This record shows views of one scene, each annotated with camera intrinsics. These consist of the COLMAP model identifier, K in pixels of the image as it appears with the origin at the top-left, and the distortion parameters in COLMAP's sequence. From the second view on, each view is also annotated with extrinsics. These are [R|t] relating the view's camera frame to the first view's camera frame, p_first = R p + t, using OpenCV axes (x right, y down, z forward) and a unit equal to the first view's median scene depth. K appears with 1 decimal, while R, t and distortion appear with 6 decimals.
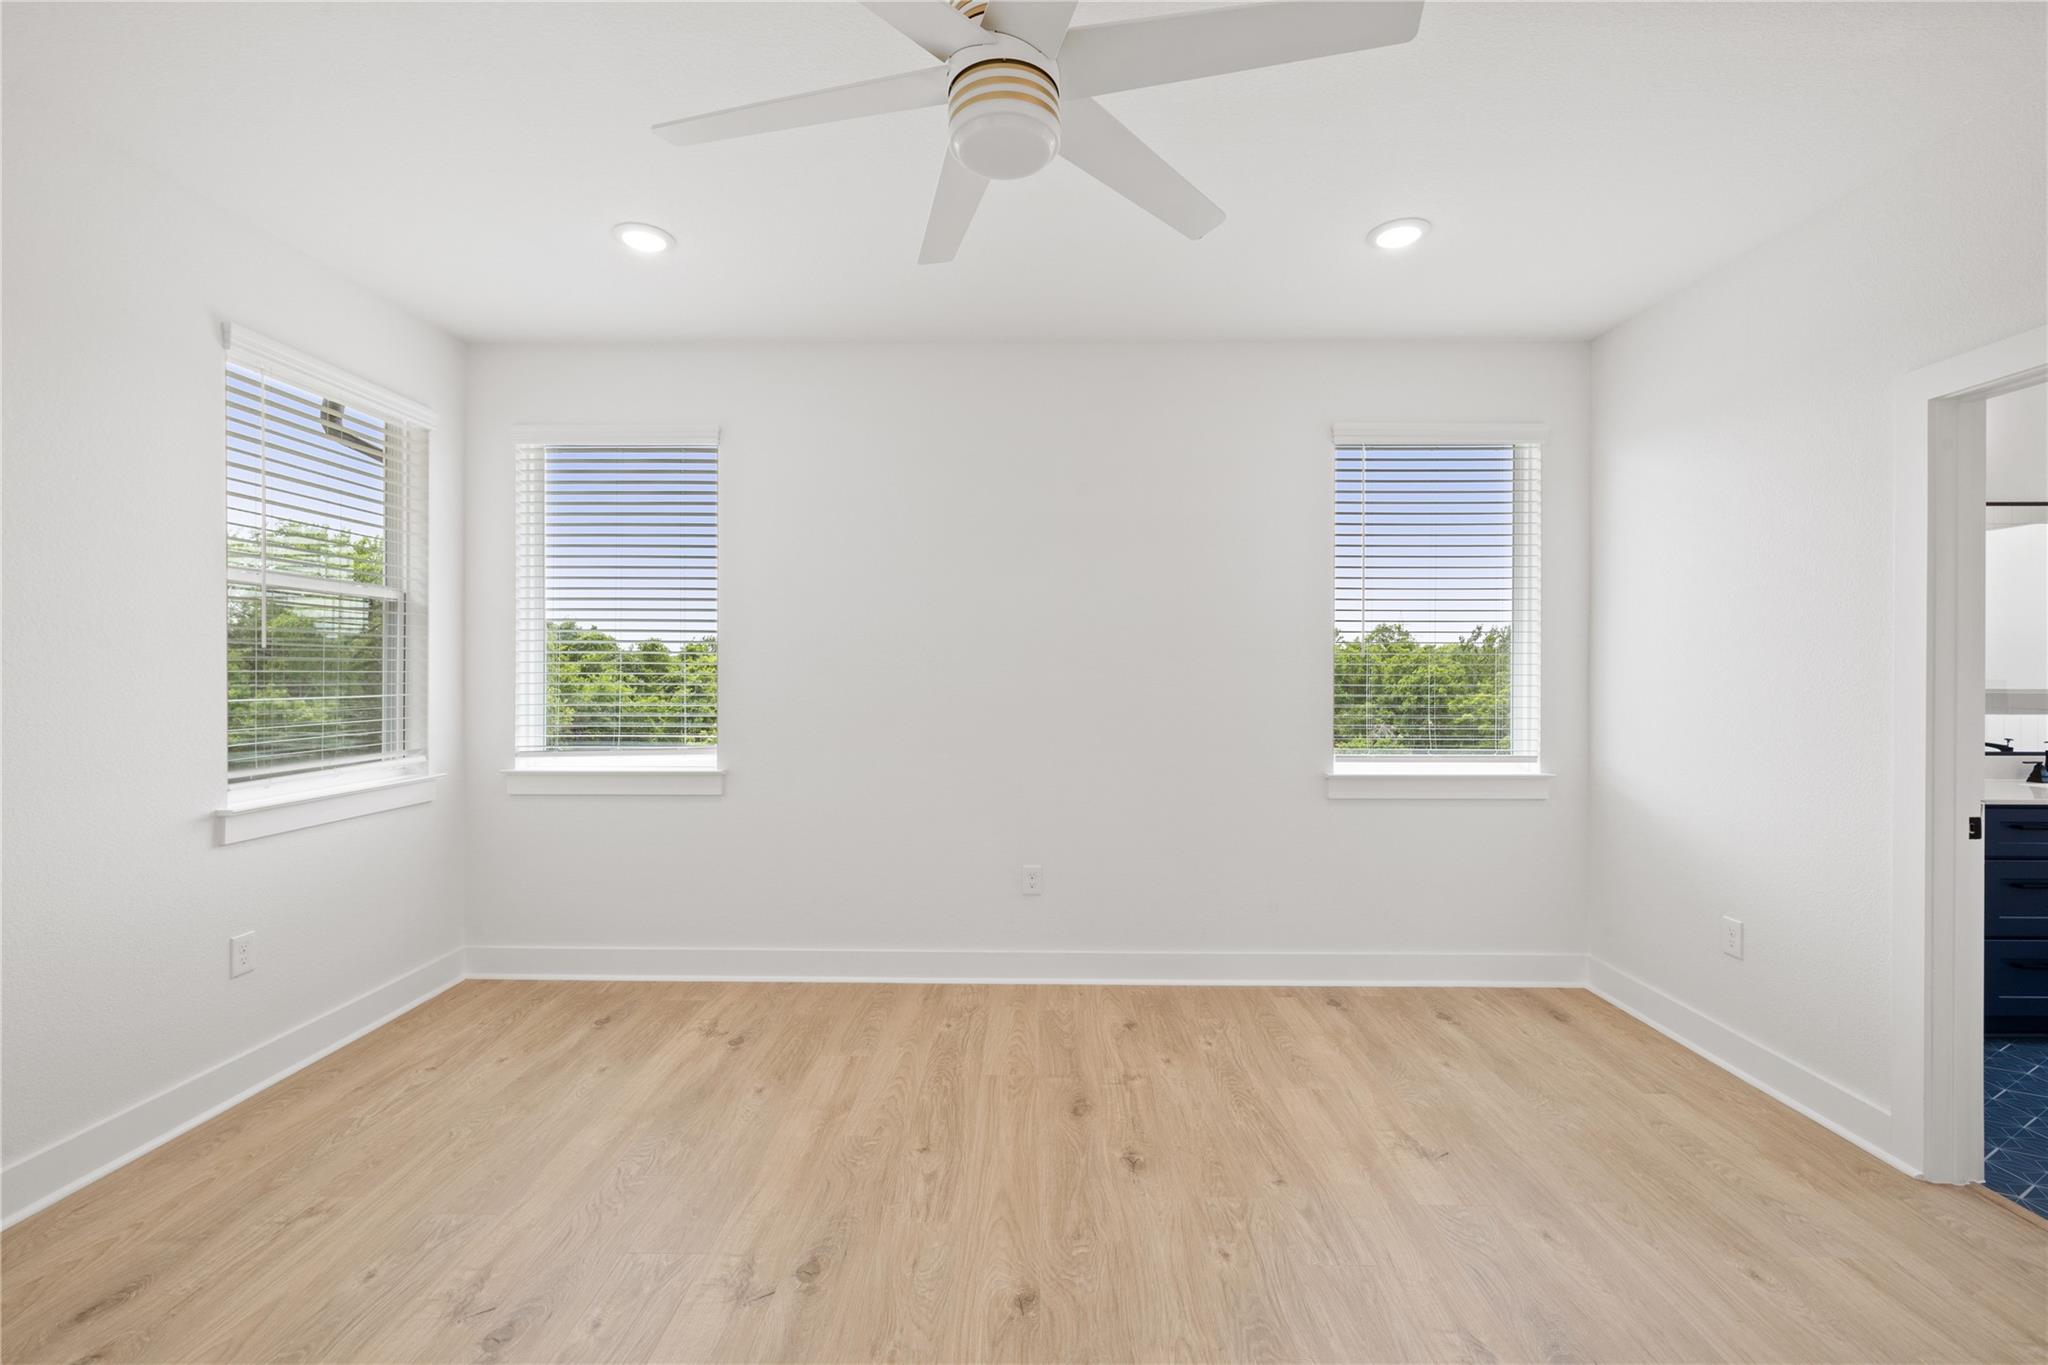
lens RADIAL K [[876.2, 0, 1043.7], [0, 876.2, 685.2], [0, 0, 1]] dist [0.002345, -0.000241]
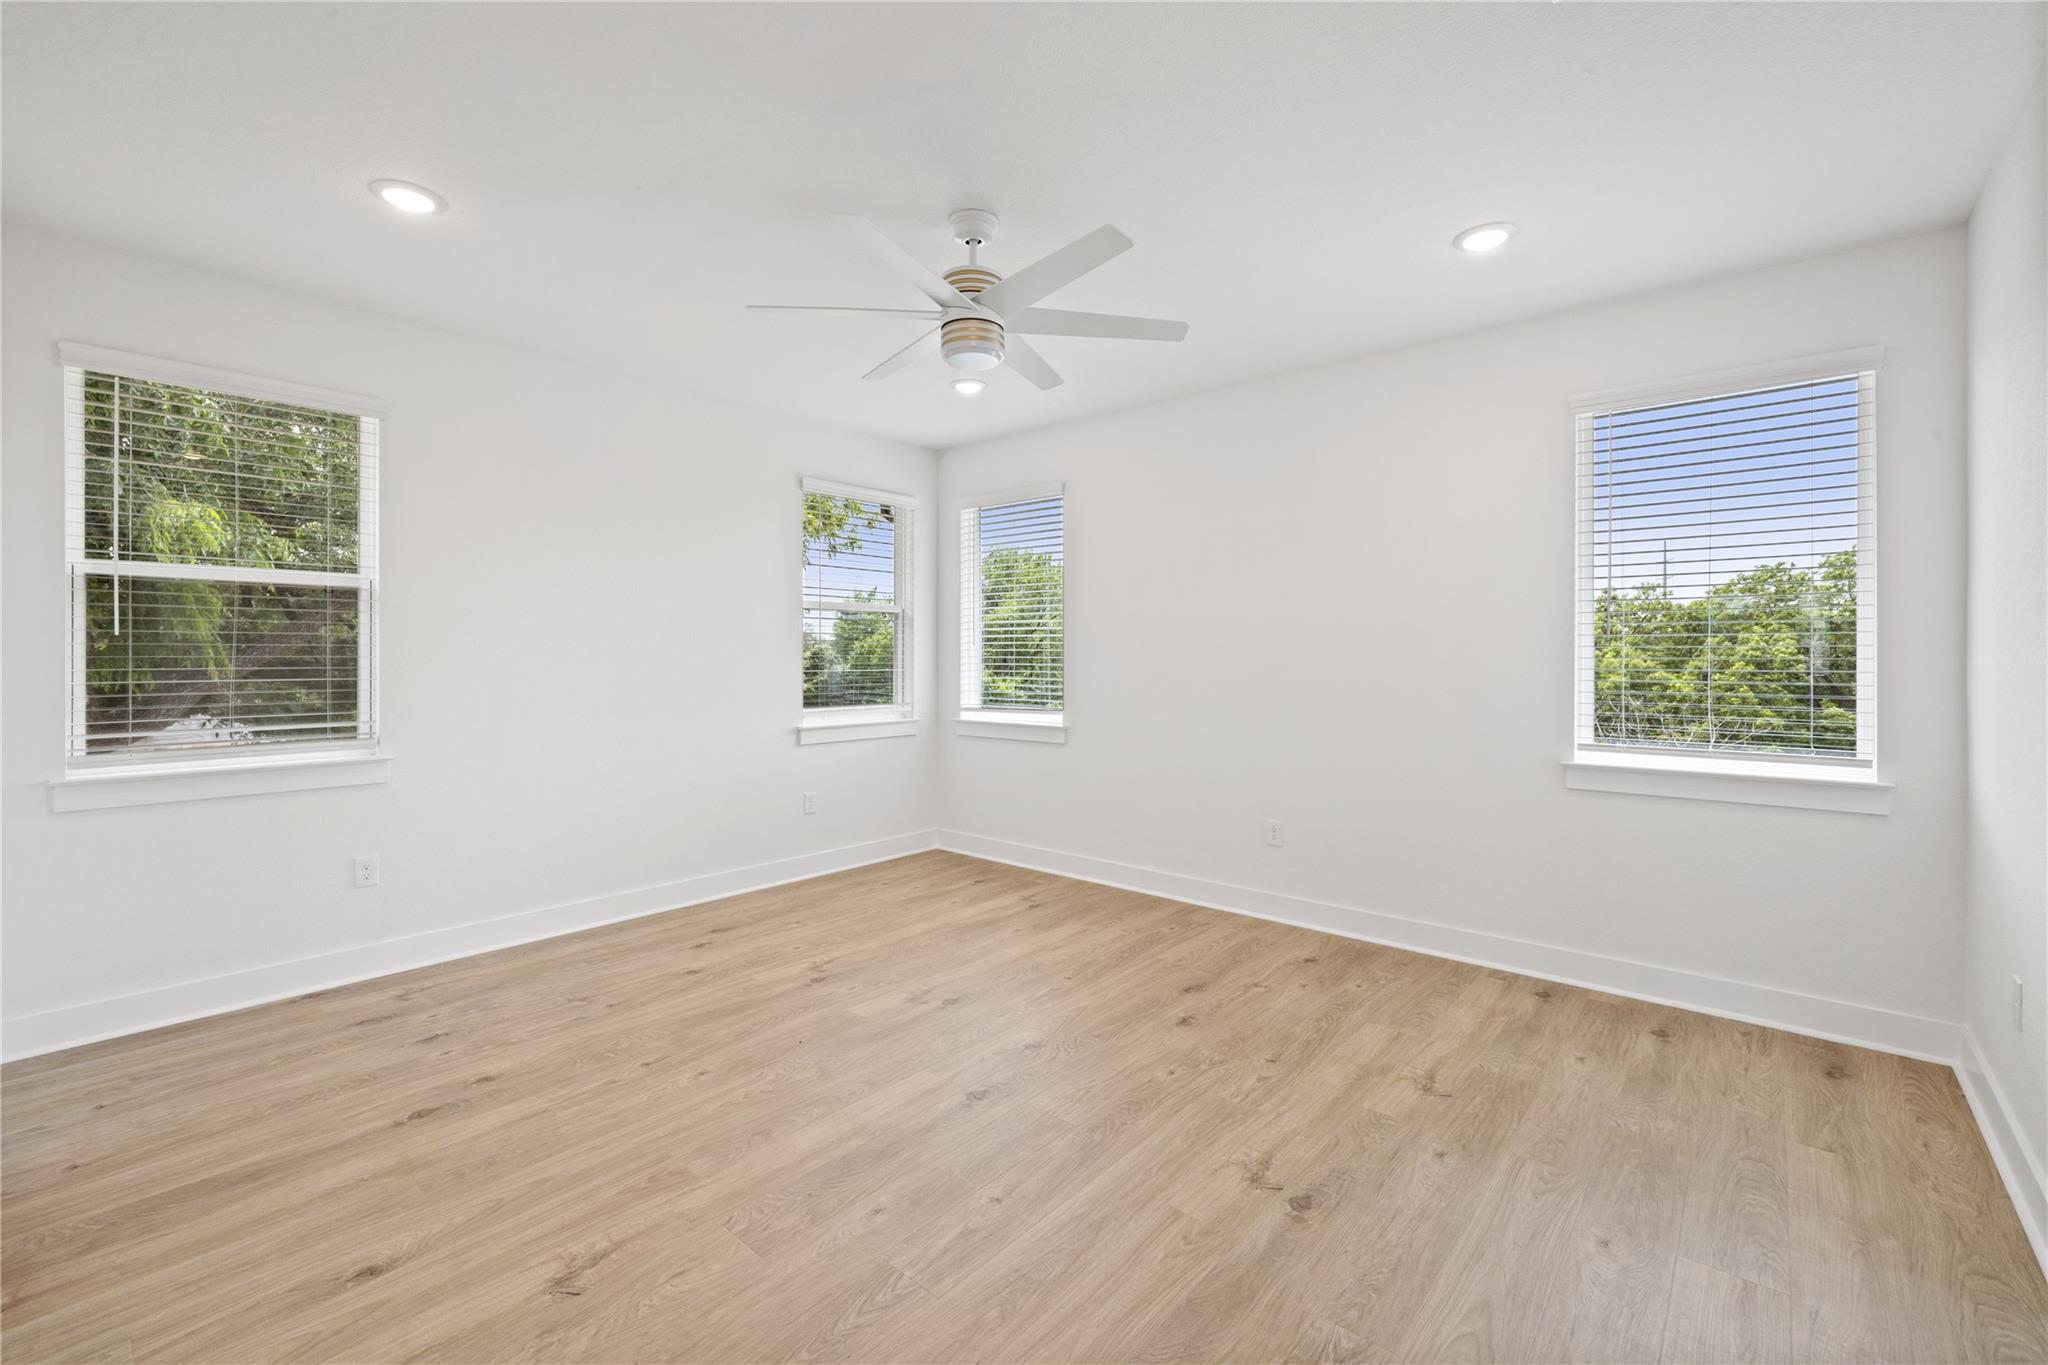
lens RADIAL K [[876.2, 0, 1016.9], [0, 876.2, 679.8], [0, 0, 1]] dist [0.002345, -0.000241]
pose [[0.758713, 0.017070, -0.651201, 0.562607], [-0.009335, 0.999839, 0.015333, 0.002377], [0.651358, -0.005554, 0.758751, -0.133092]]
